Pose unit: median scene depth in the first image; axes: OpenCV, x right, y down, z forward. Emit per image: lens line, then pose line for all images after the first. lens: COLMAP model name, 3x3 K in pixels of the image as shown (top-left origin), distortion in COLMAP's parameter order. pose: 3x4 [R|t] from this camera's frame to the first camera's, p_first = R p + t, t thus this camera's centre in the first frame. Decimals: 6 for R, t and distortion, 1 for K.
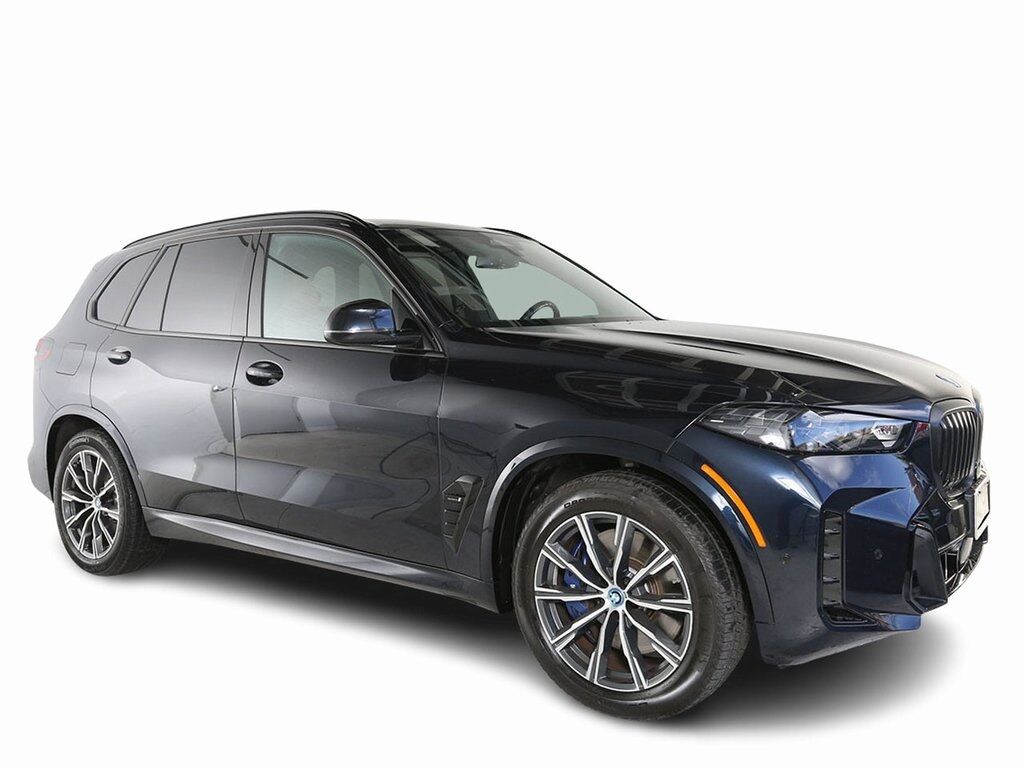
lens RADIAL K [[900.8, 0, 512.0], [0, 900.8, 384.0], [0, 0, 1]] dist [-0.004668, -0.002702]
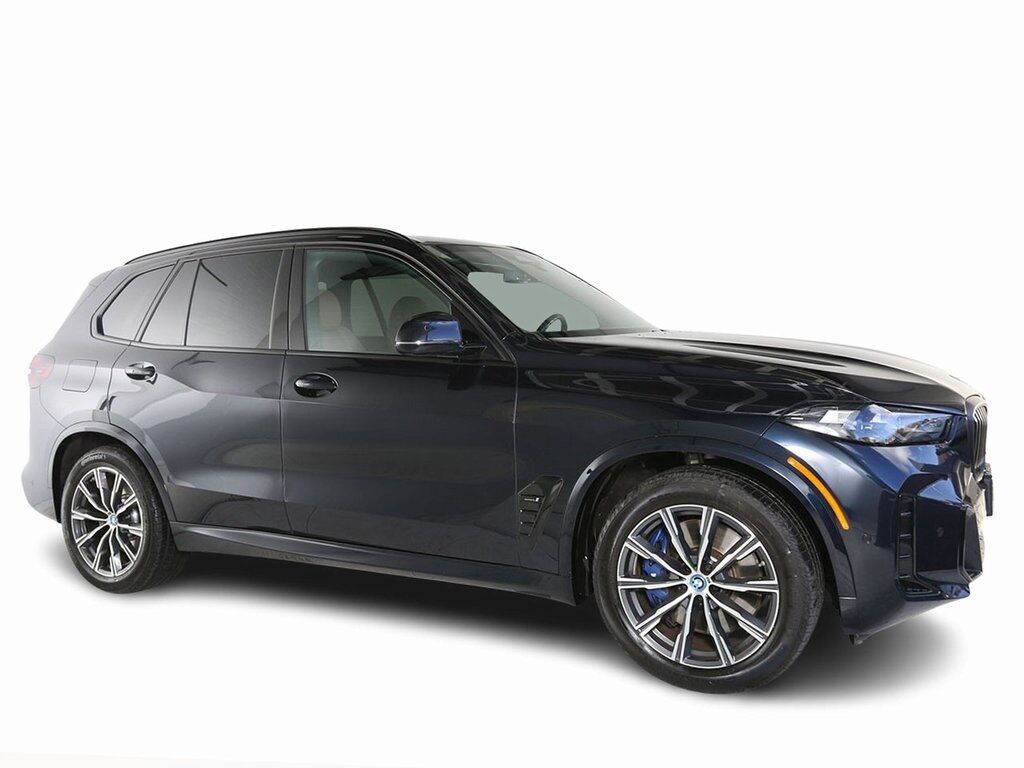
lens RADIAL K [[900.8, 0, 512.0], [0, 900.8, 384.0], [0, 0, 1]] dist [-0.004668, -0.002702]
pose [[0.992127, -0.014766, 0.124363, -0.231329], [0.016836, 0.999736, -0.015610, 0.008305], [-0.124100, 0.017581, 0.992114, -0.058489]]
